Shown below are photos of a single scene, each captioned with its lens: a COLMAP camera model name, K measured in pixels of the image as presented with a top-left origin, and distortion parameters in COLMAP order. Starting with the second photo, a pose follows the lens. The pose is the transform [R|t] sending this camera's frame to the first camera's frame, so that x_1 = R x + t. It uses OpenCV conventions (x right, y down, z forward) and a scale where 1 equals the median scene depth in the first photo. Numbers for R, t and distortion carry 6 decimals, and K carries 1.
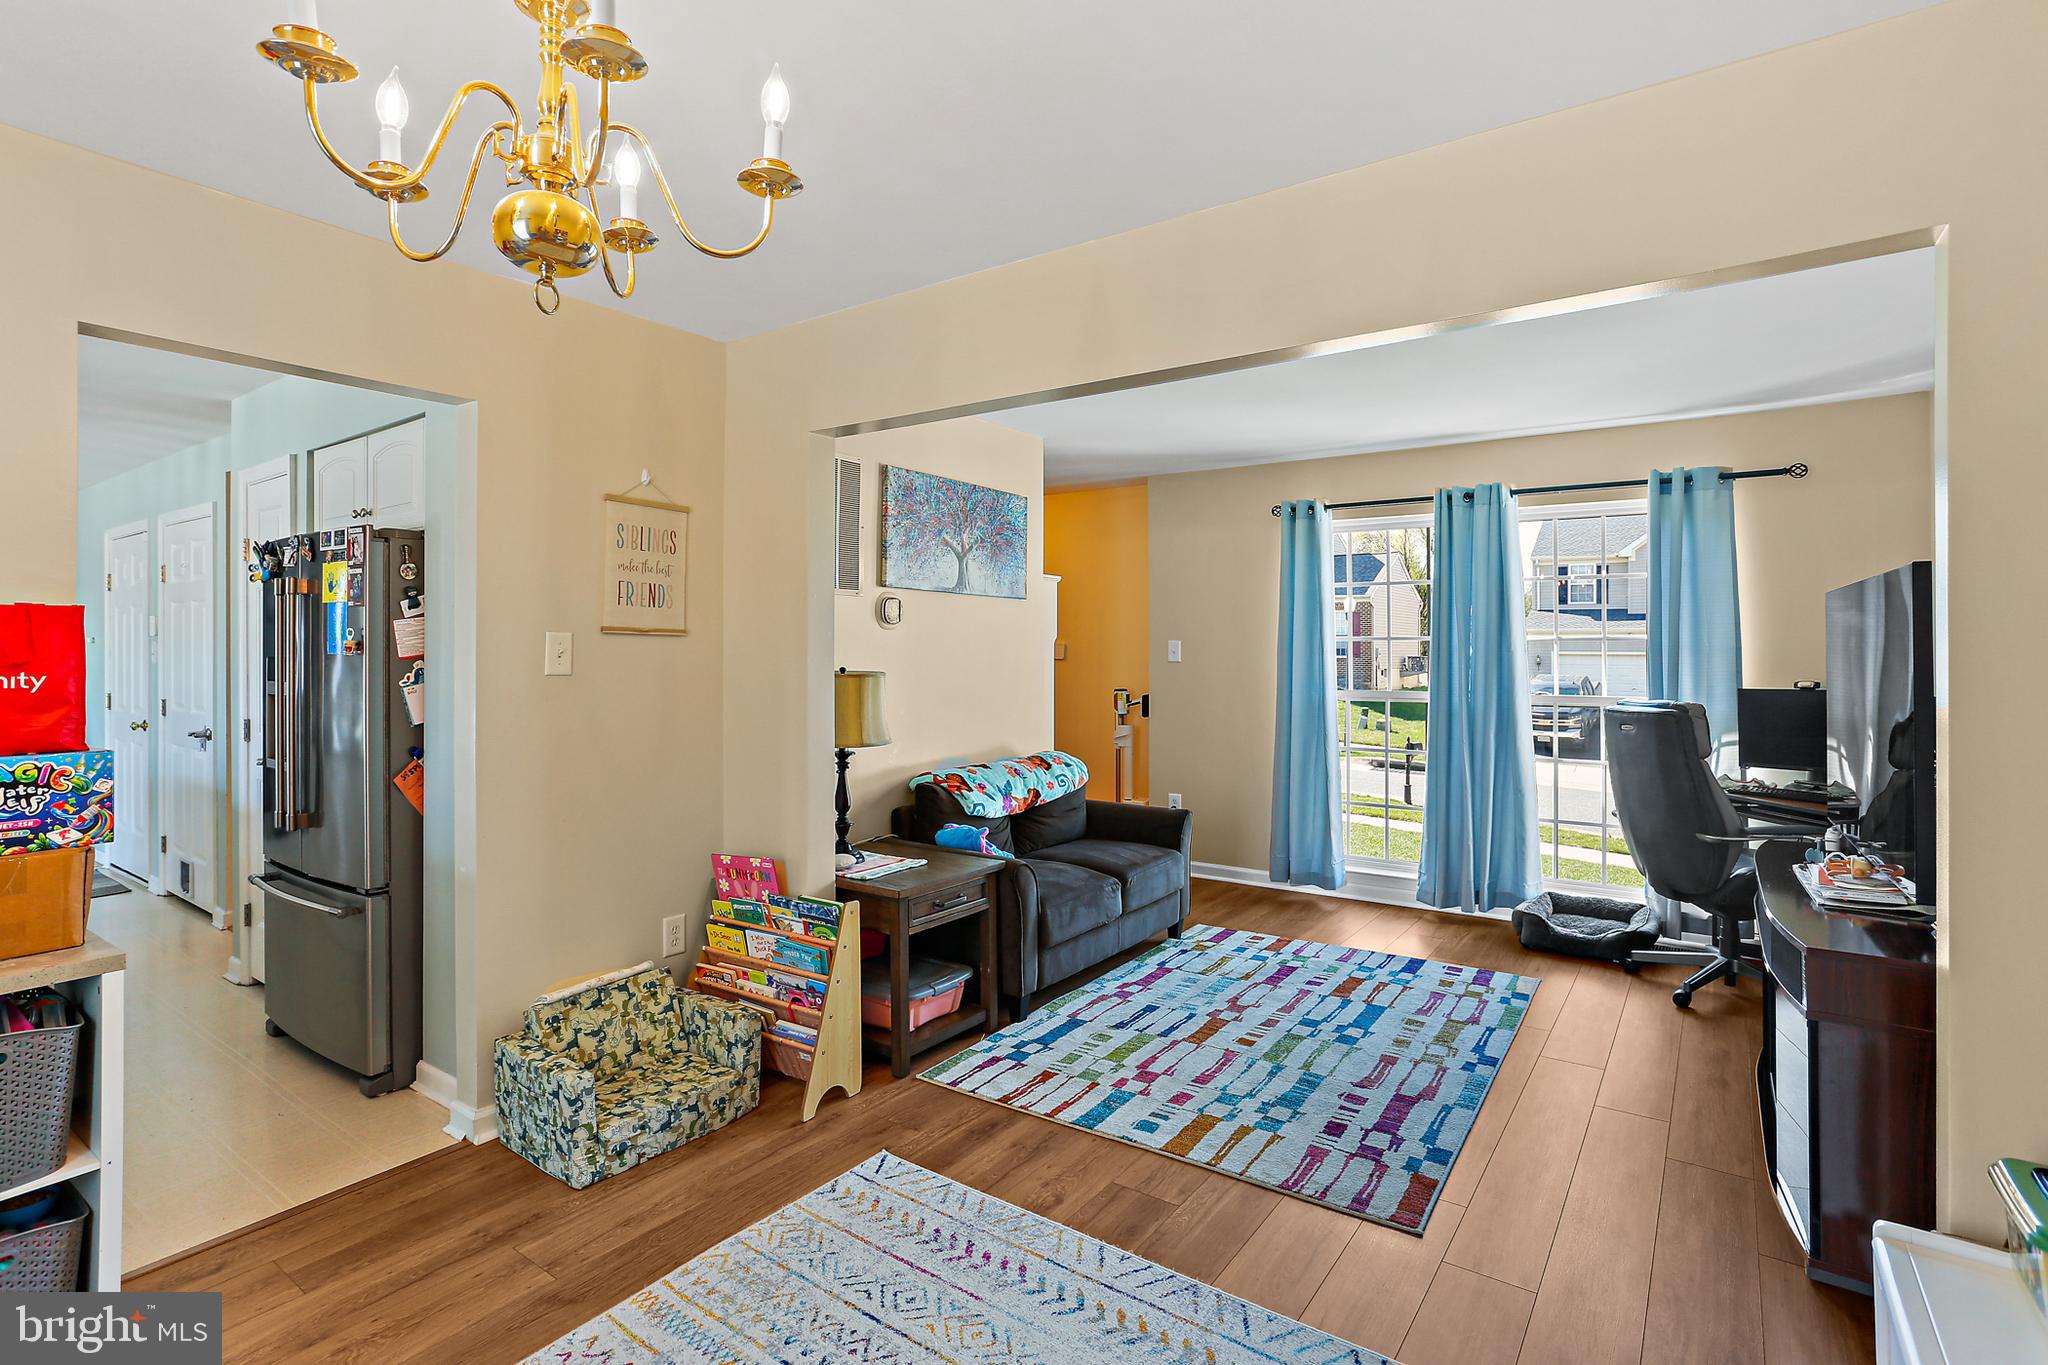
lens RADIAL K [[981.3, 0, 1001.4], [0, 981.3, 653.4], [0, 0, 1]] dist [-0.086183, 0.054312]
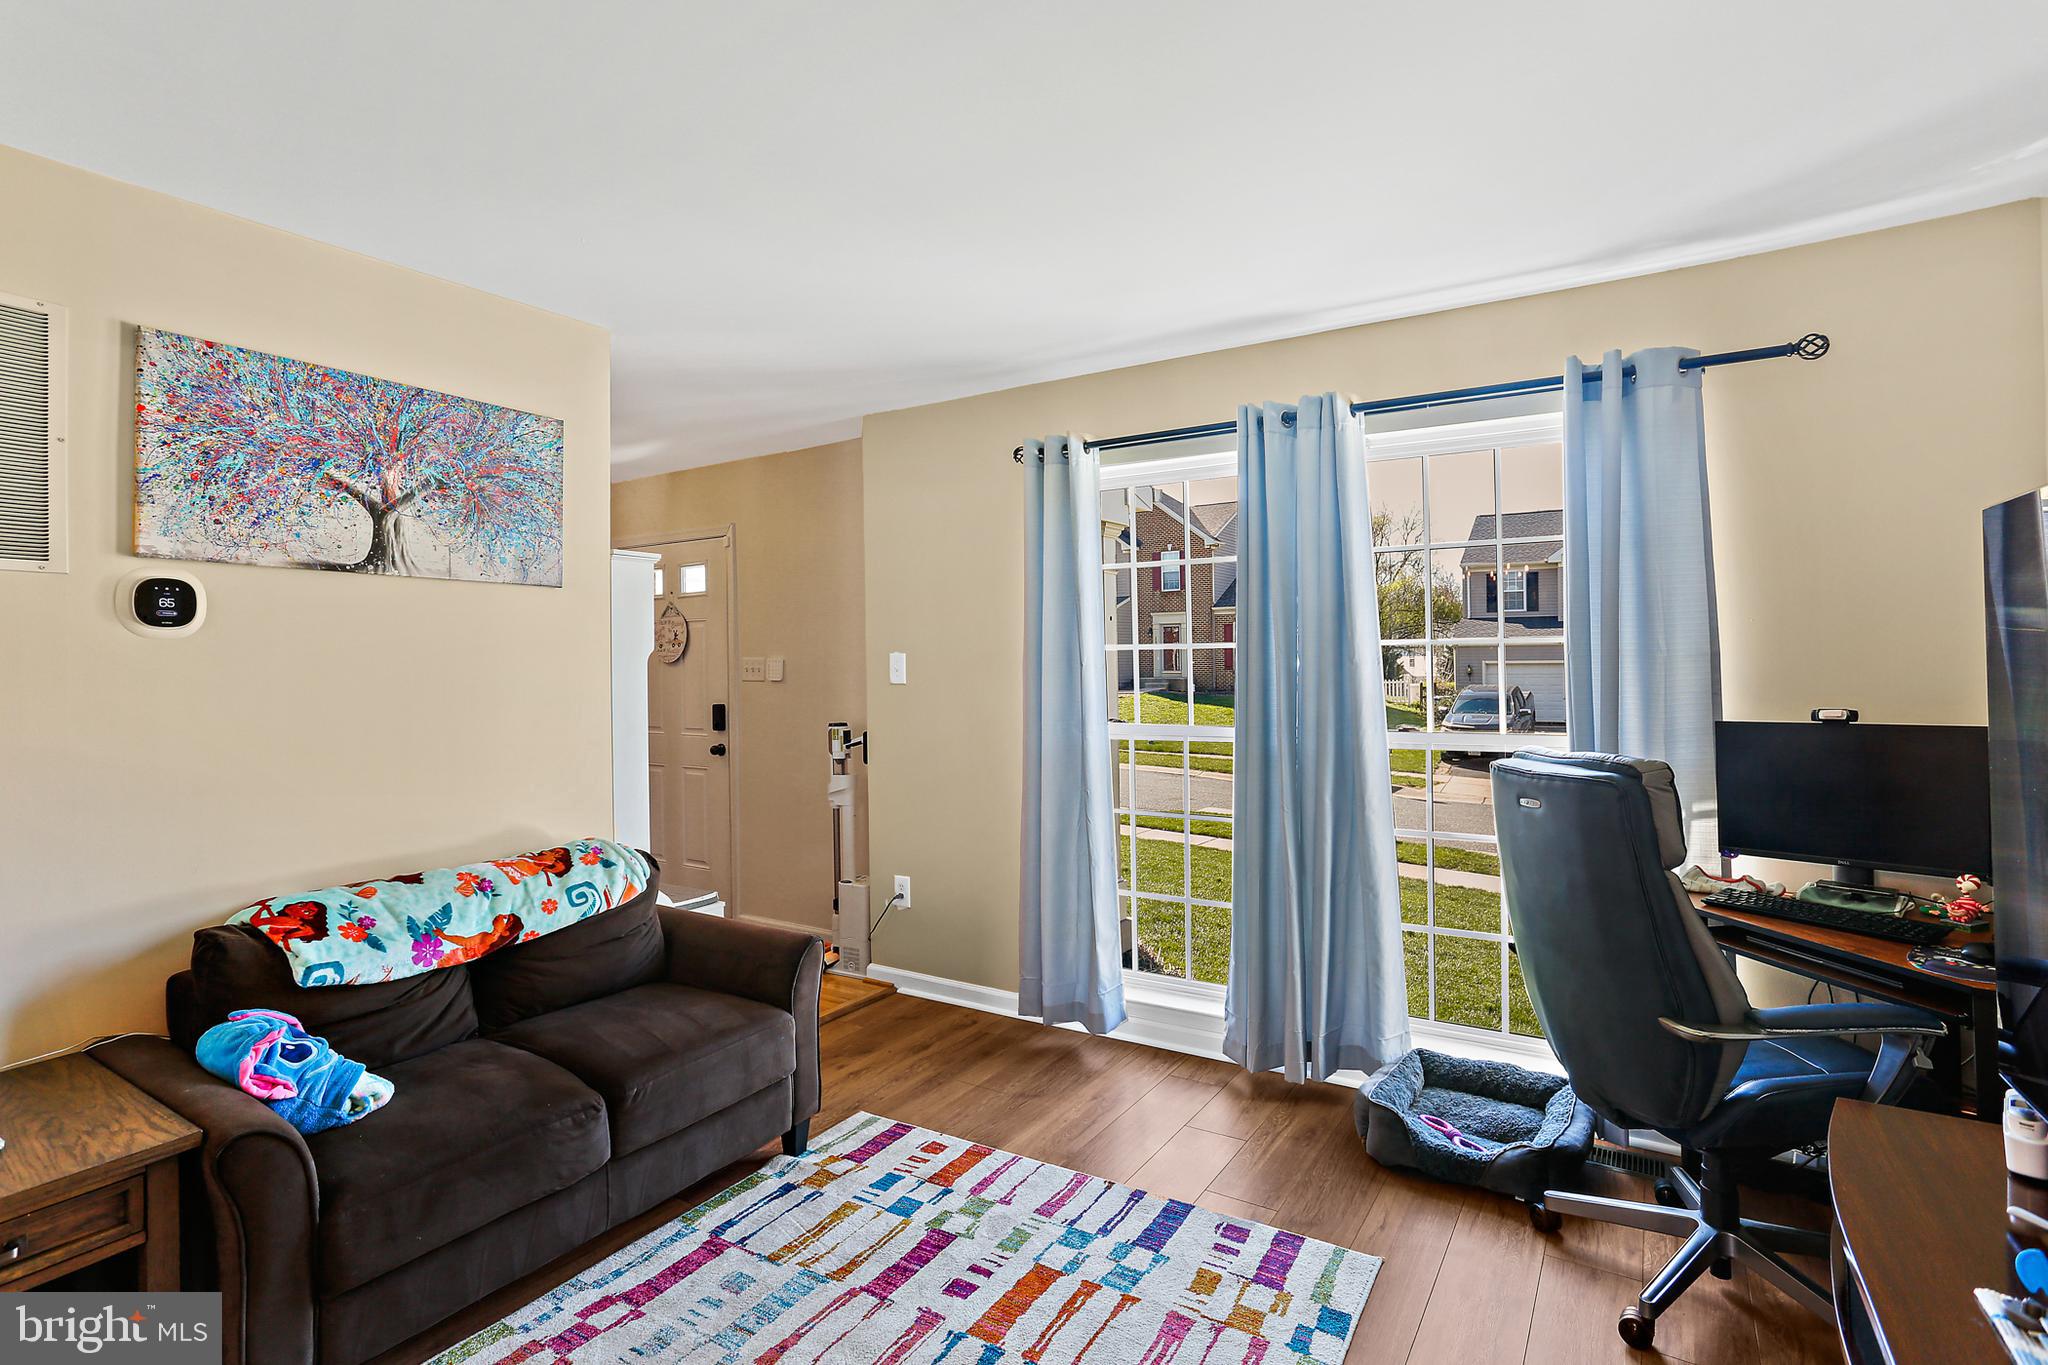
lens RADIAL K [[1002.6, 0, 1014.1], [0, 1002.6, 658.0], [0, 0, 1]] dist [-0.031202, 0.021812]
pose [[0.997708, -0.011807, 0.066628, 0.289616], [0.012527, 0.999868, -0.010386, -0.001668], [-0.066497, 0.011196, 0.997724, 0.400130]]
